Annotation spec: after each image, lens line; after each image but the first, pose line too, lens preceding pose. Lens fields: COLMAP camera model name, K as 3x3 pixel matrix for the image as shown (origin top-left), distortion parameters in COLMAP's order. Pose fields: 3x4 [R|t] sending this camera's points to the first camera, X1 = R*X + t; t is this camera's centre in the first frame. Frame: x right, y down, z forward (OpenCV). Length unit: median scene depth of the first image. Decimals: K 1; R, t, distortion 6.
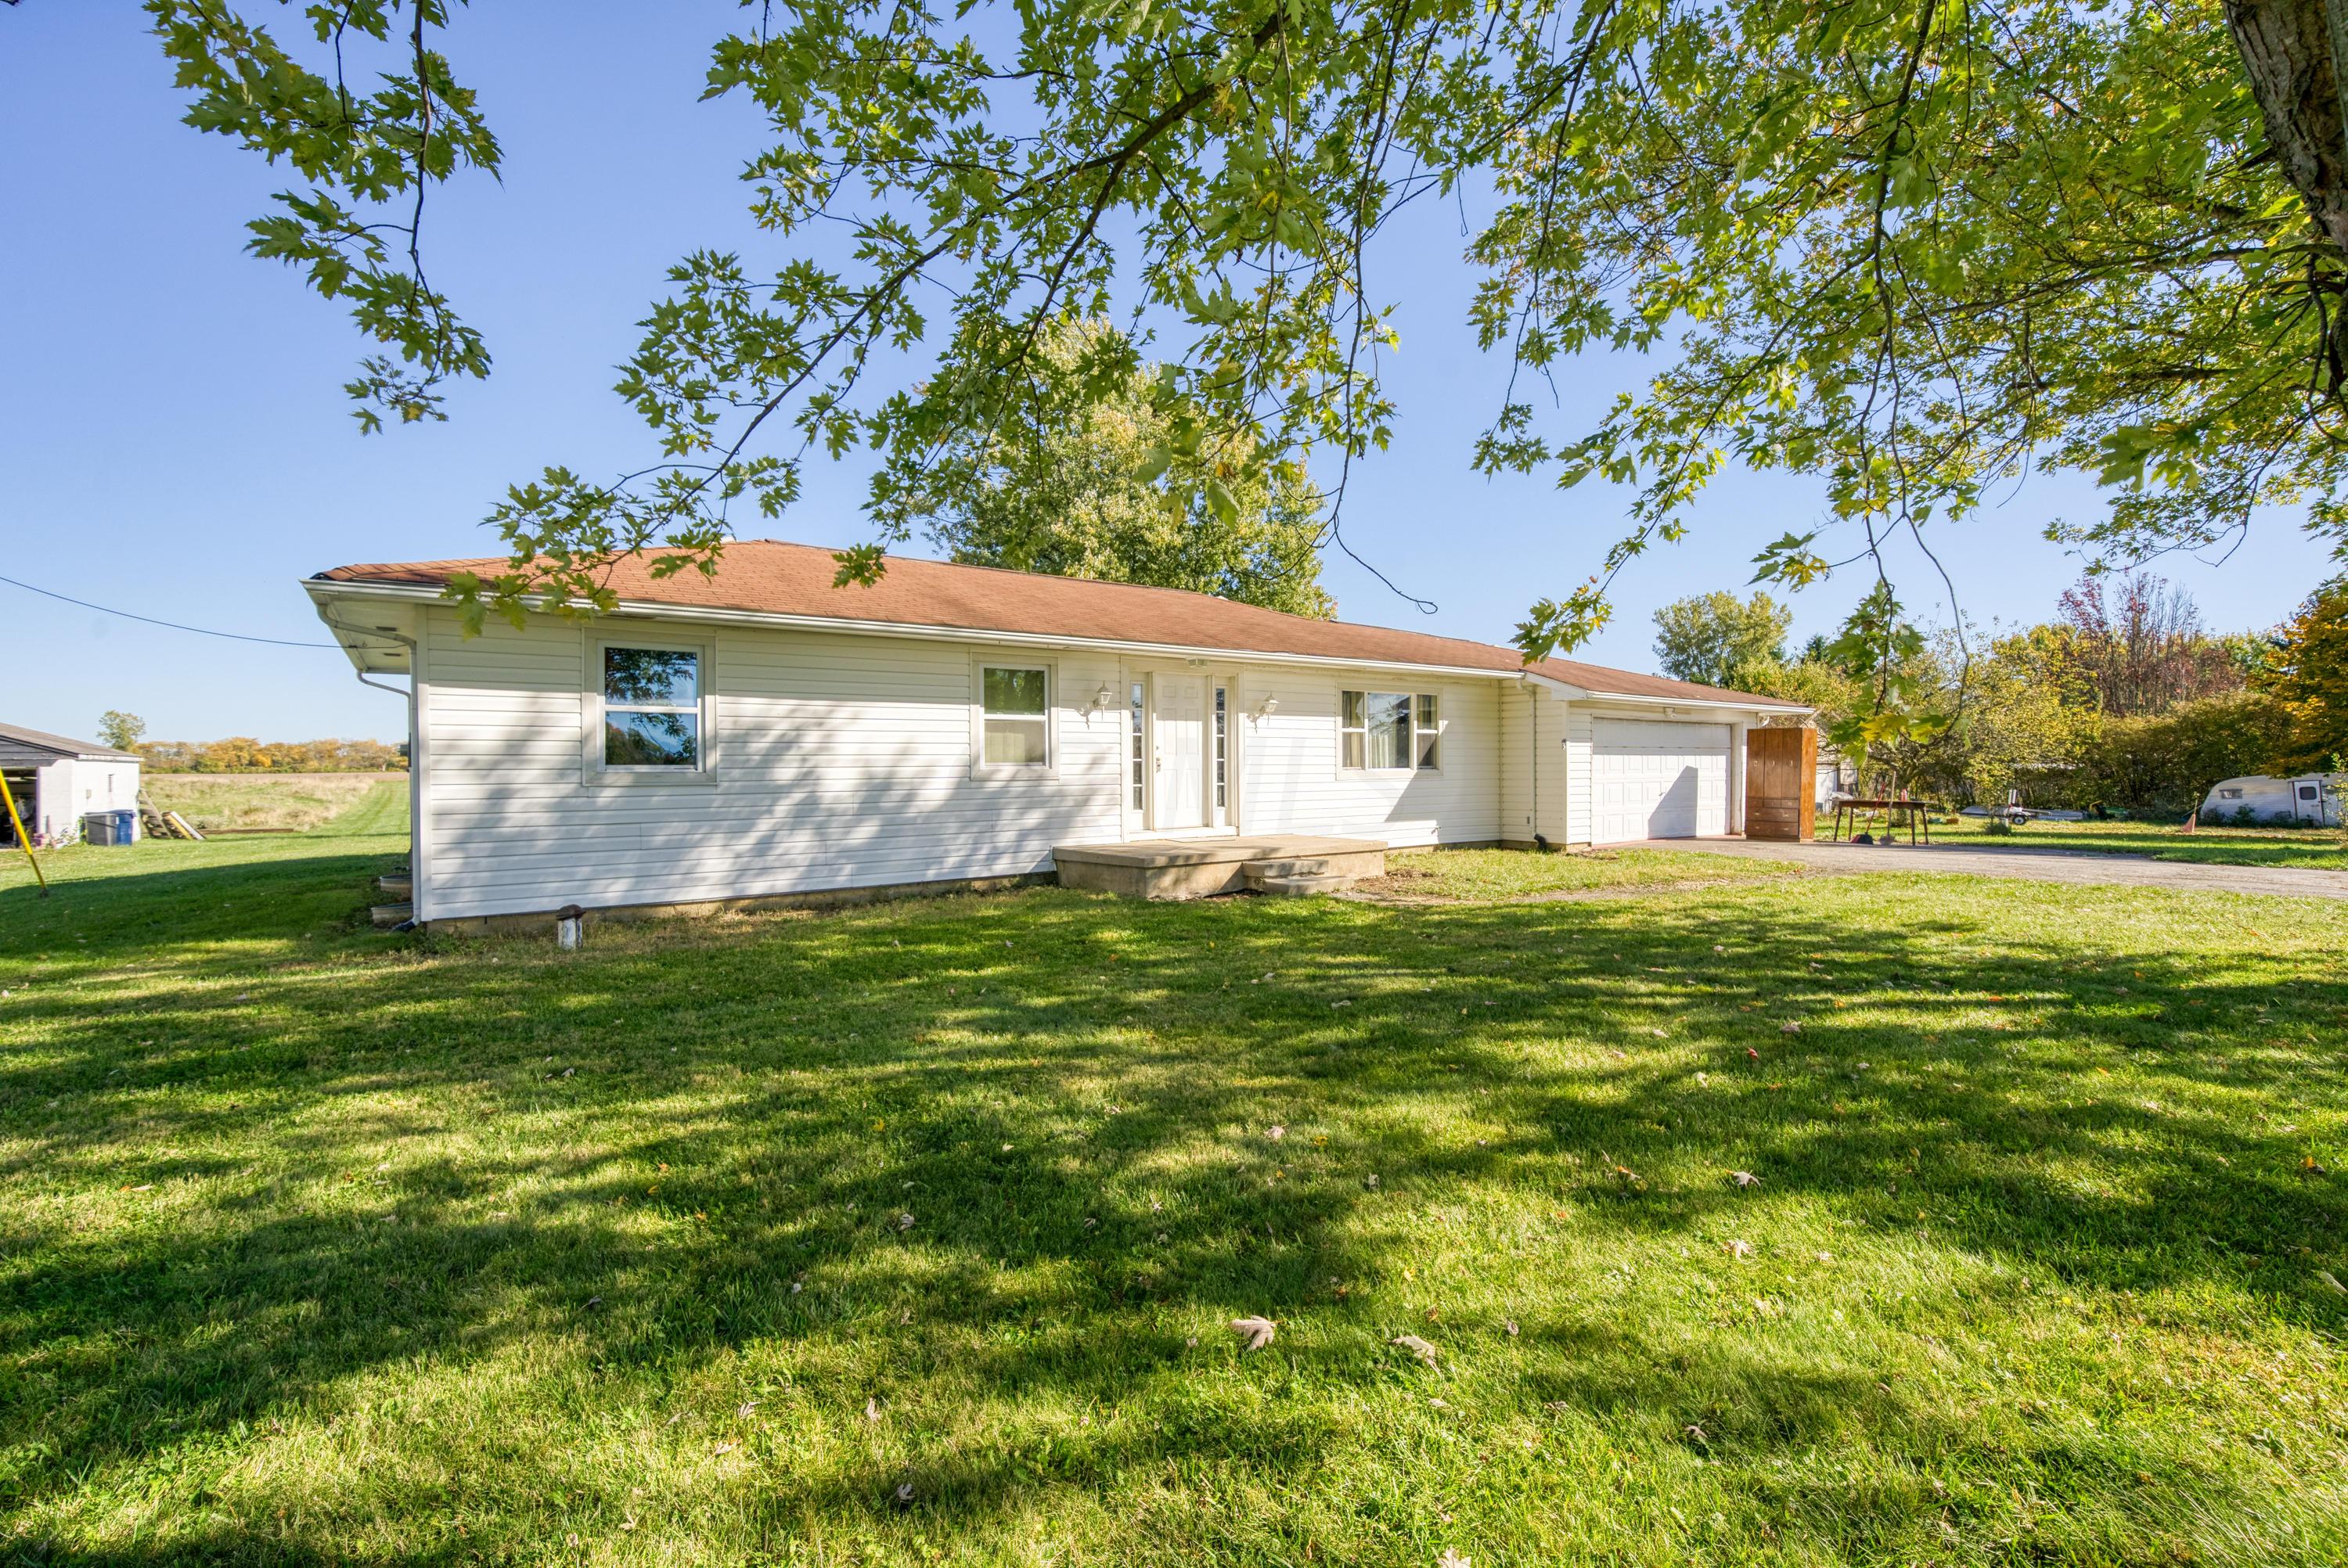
lens RADIAL K [[1031.9, 0, 1183.2], [0, 1031.9, 773.8], [0, 0, 1]] dist [0.004233, -0.000021]
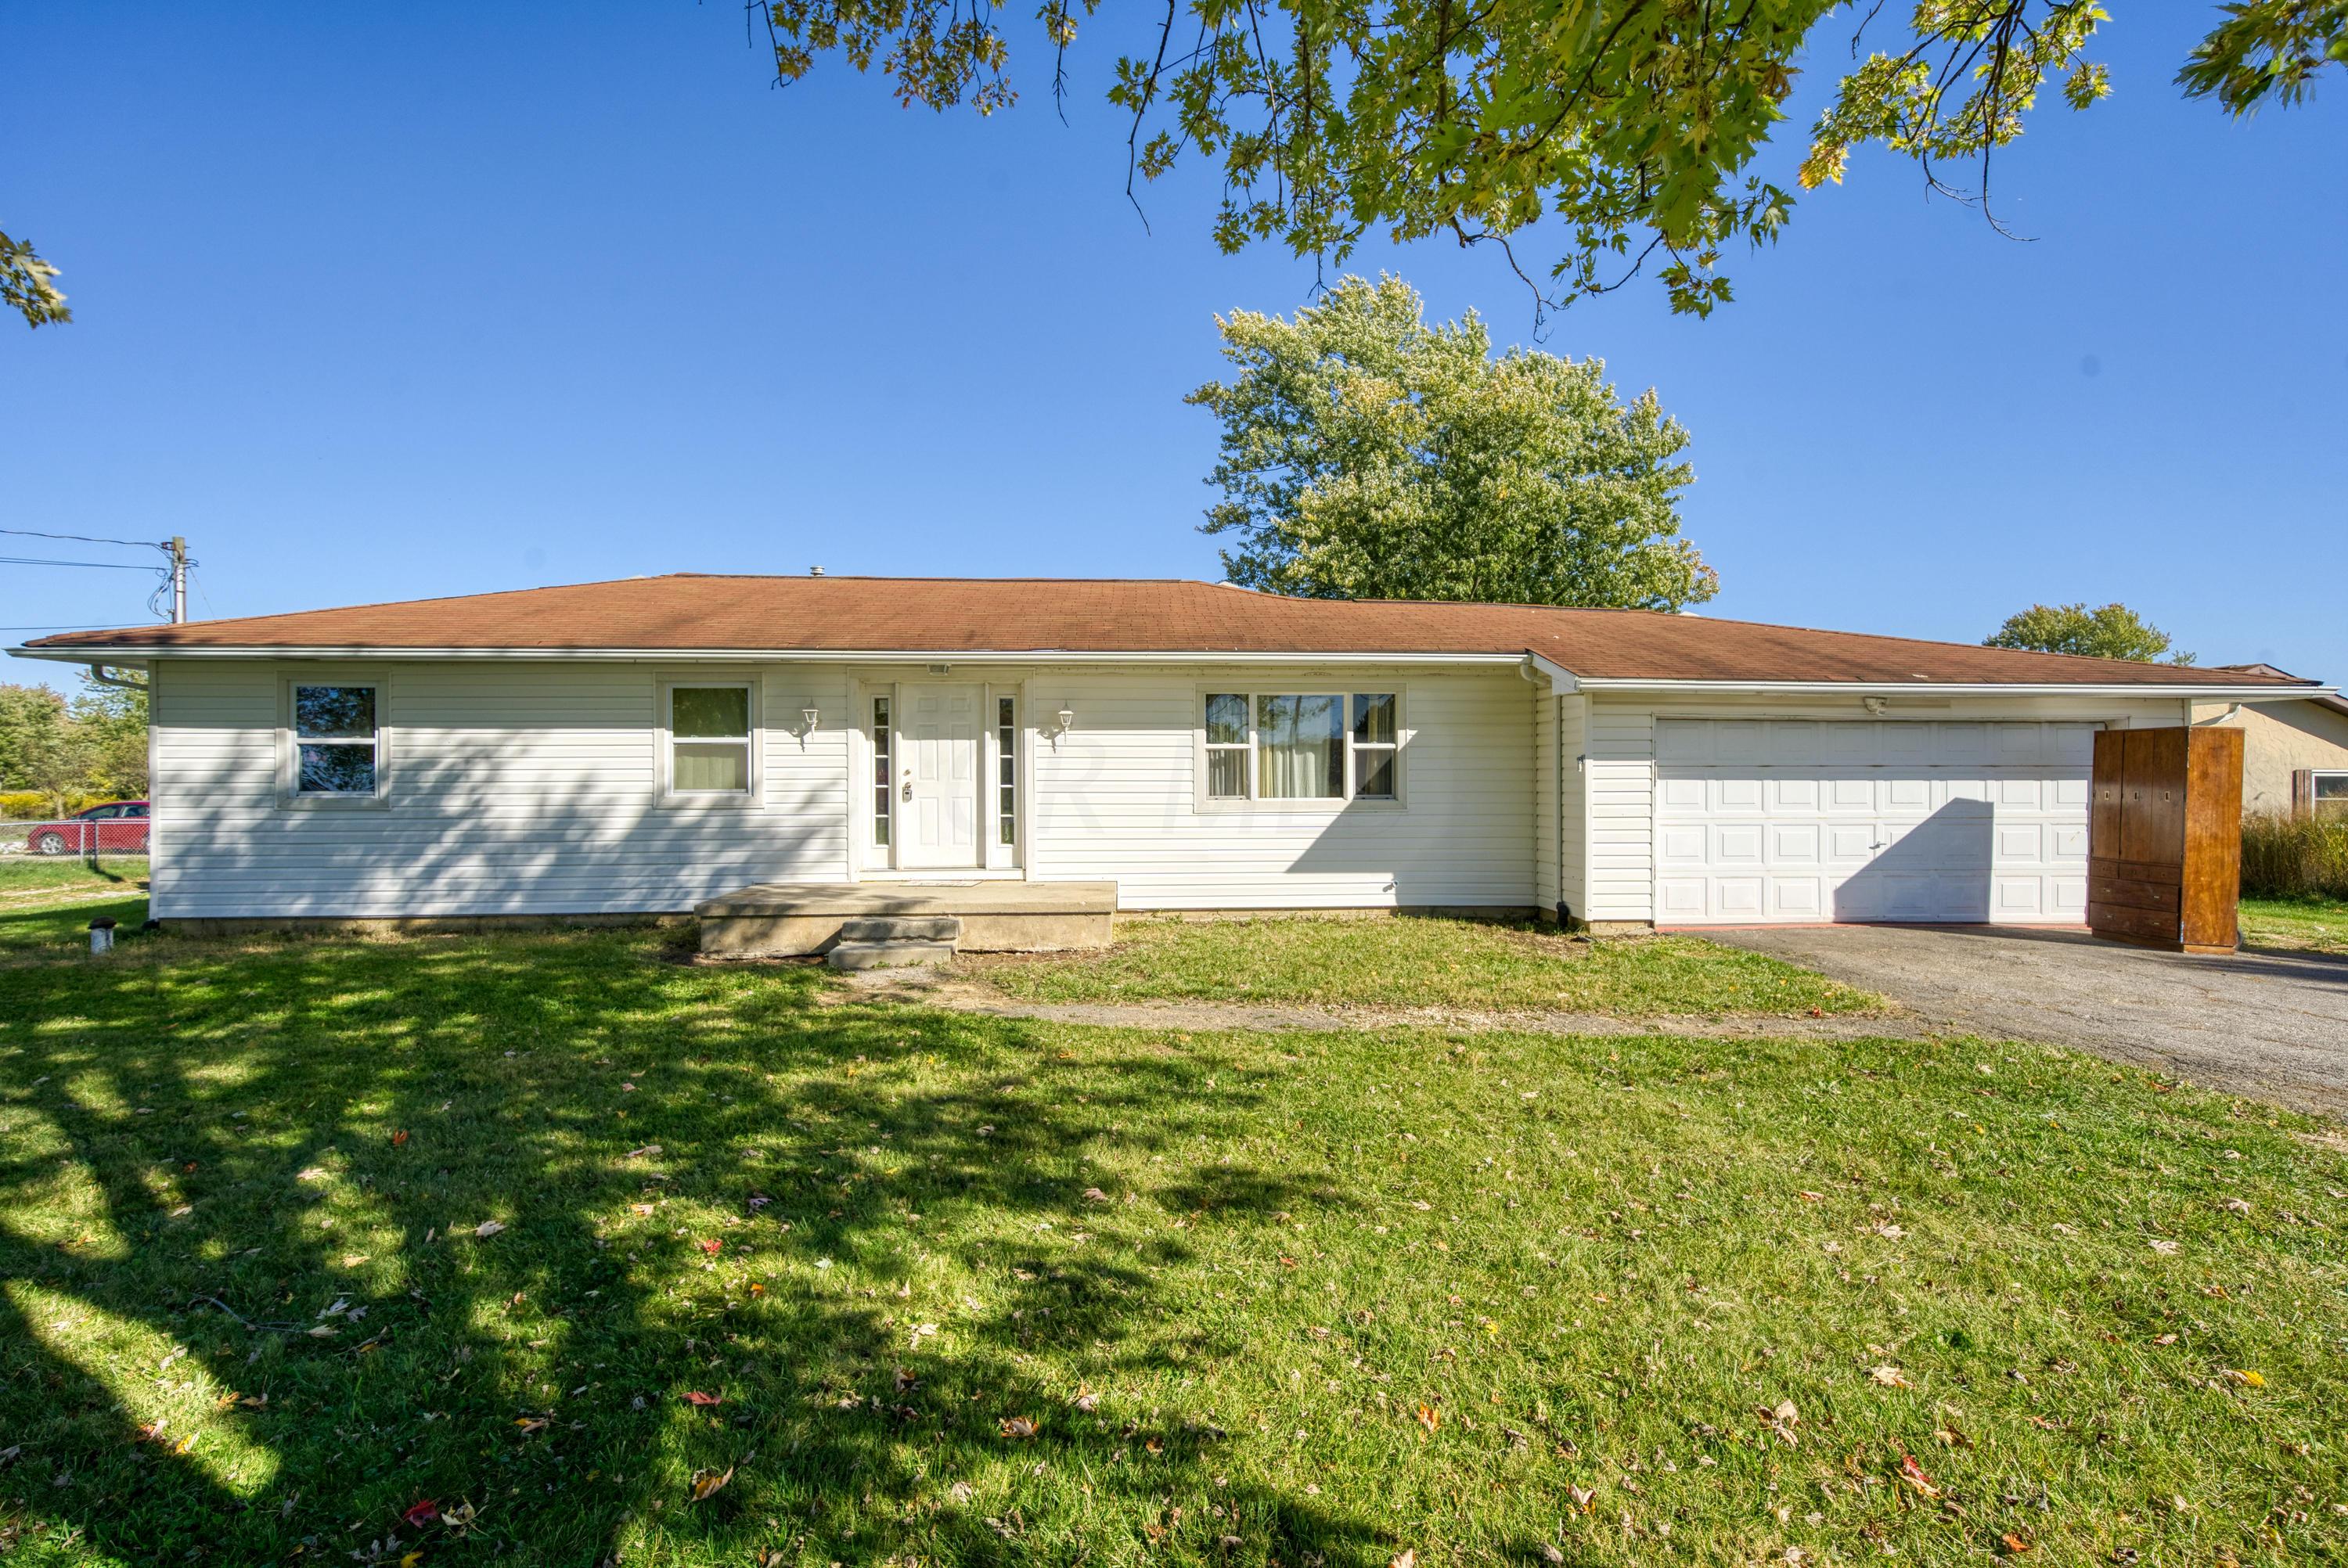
lens RADIAL K [[1031.9, 0, 1164.2], [0, 1031.9, 790.6], [0, 0, 1]] dist [0.004233, -0.000021]
pose [[0.840639, 0.002117, -0.541592, 0.681803], [-0.005619, 0.999973, -0.004812, -0.008679], [0.541567, 0.007088, 0.840628, 0.454966]]
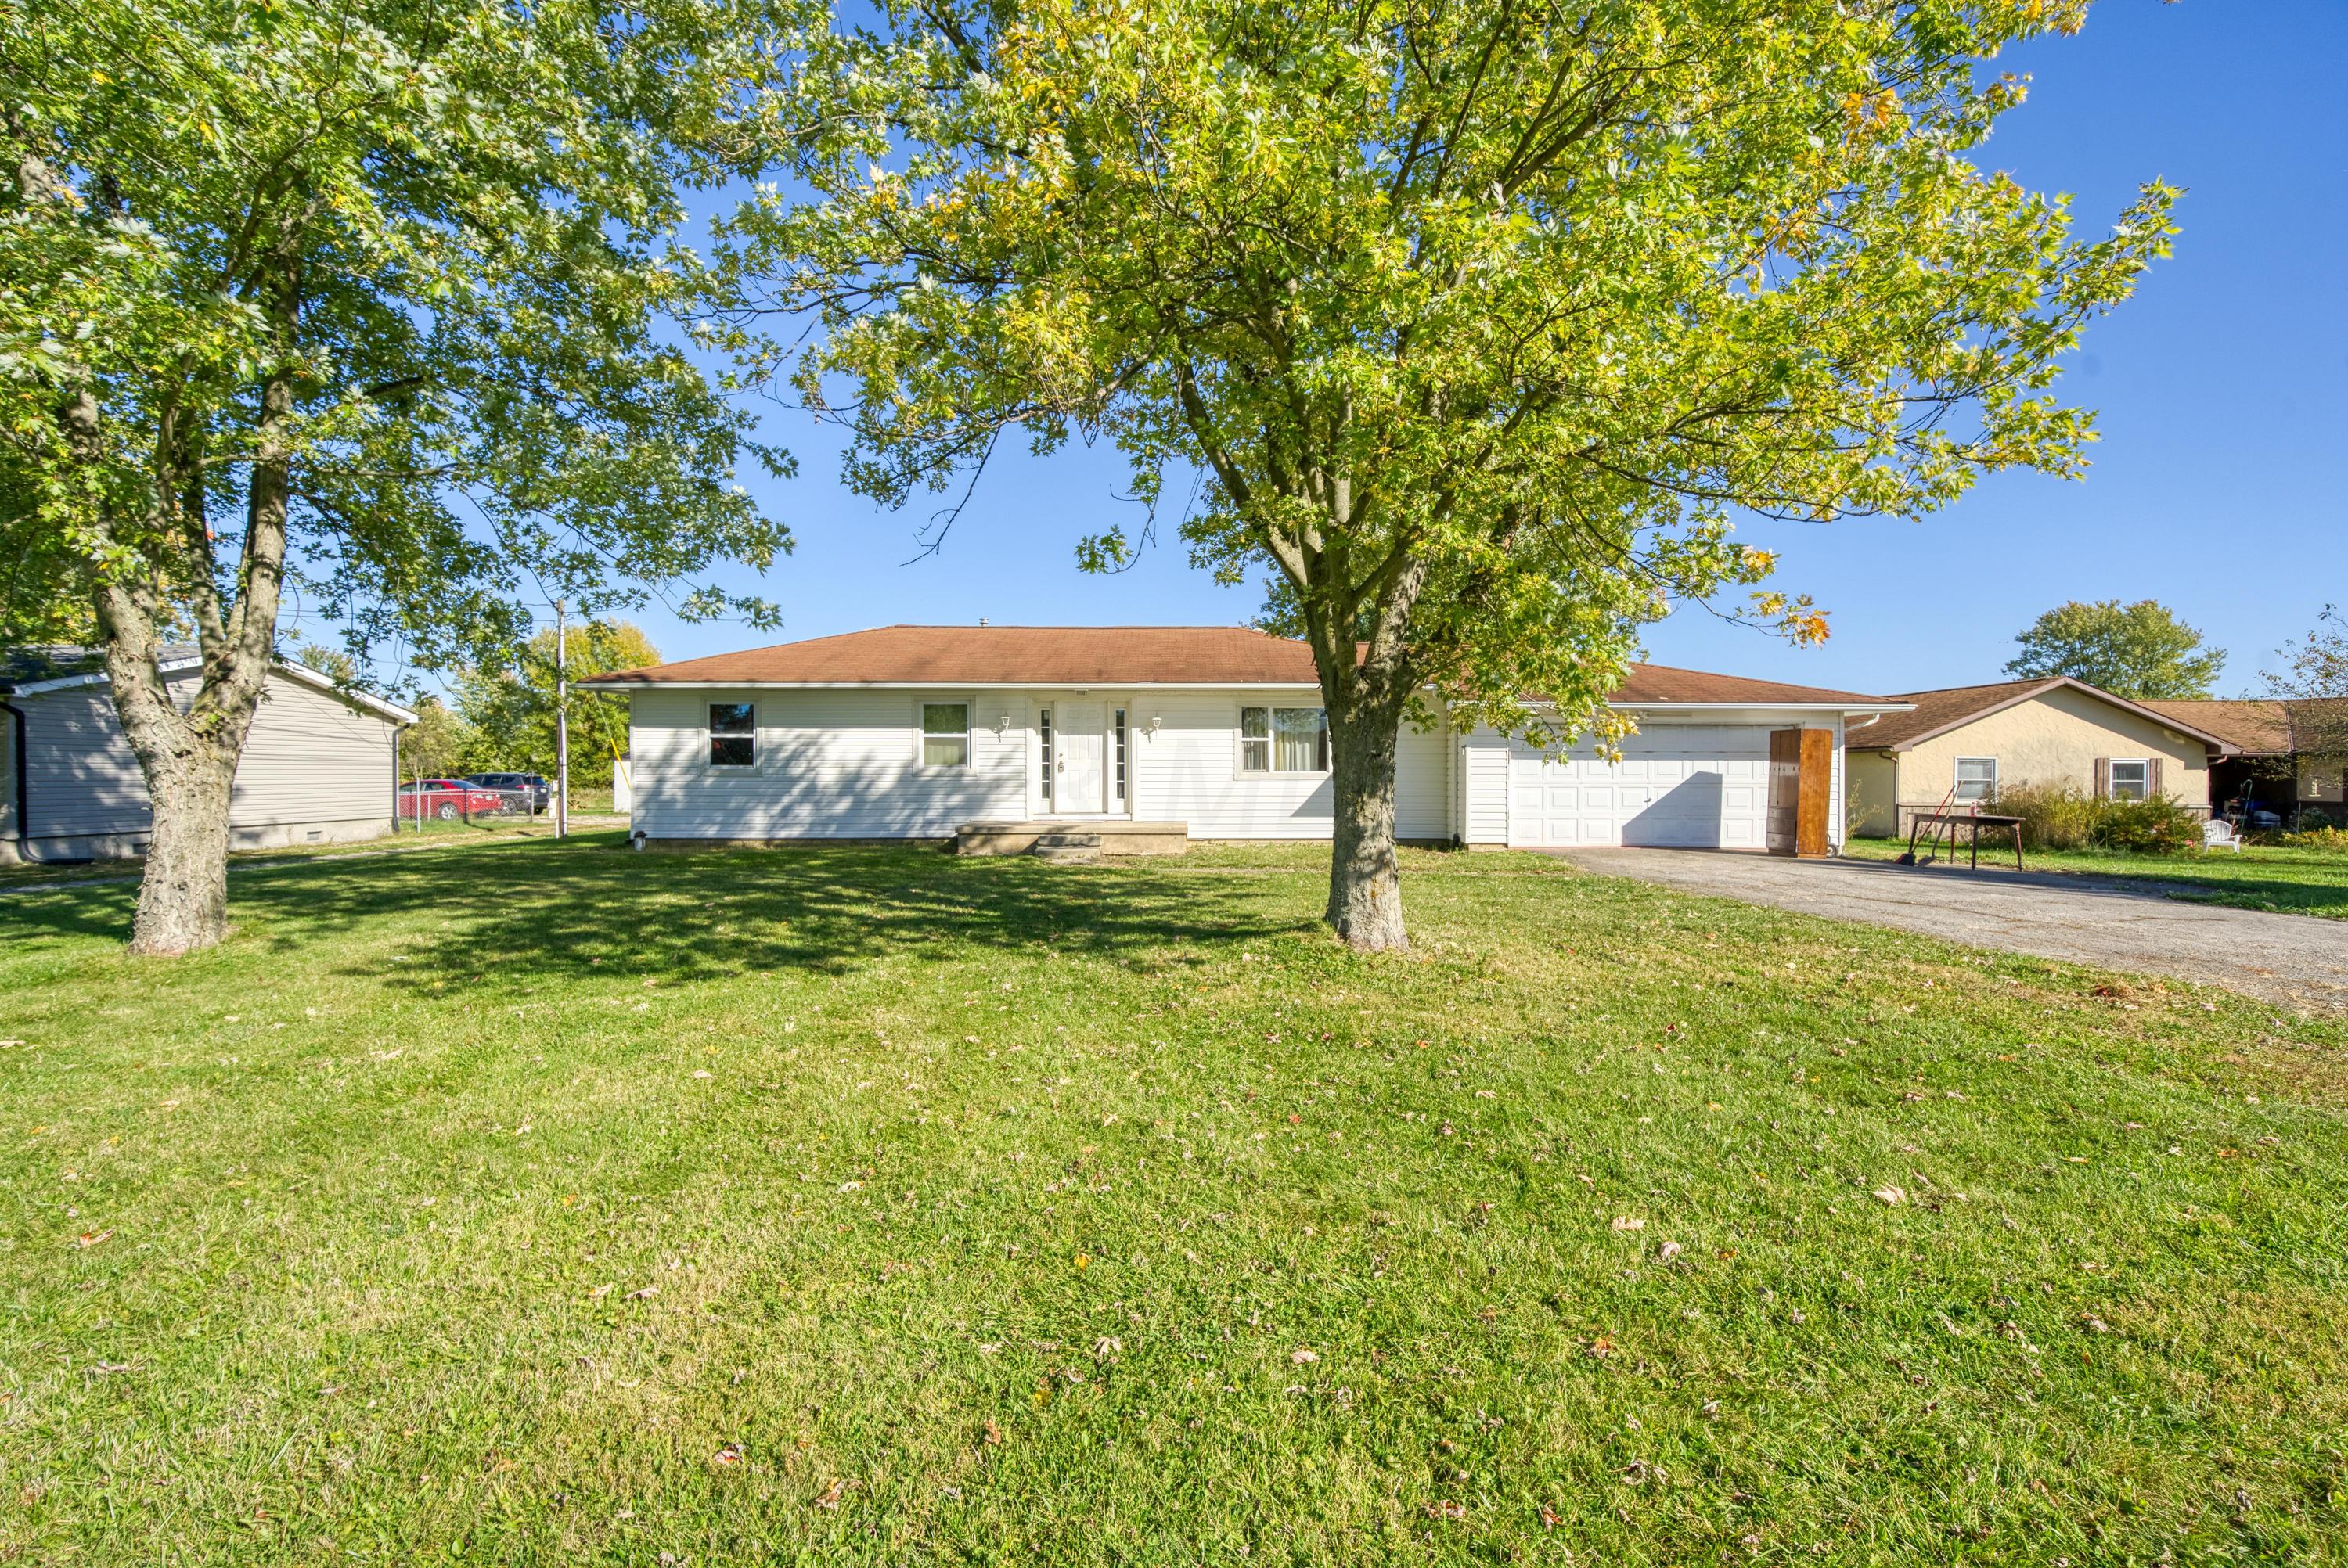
lens RADIAL K [[1031.9, 0, 1182.5], [0, 1031.9, 779.6], [0, 0, 1]] dist [0.004233, -0.000021]
pose [[0.815144, 0.004687, -0.579239, 1.028088], [-0.009321, 0.999944, -0.005026, 0.015510], [0.579183, 0.009496, 0.815142, -0.045087]]
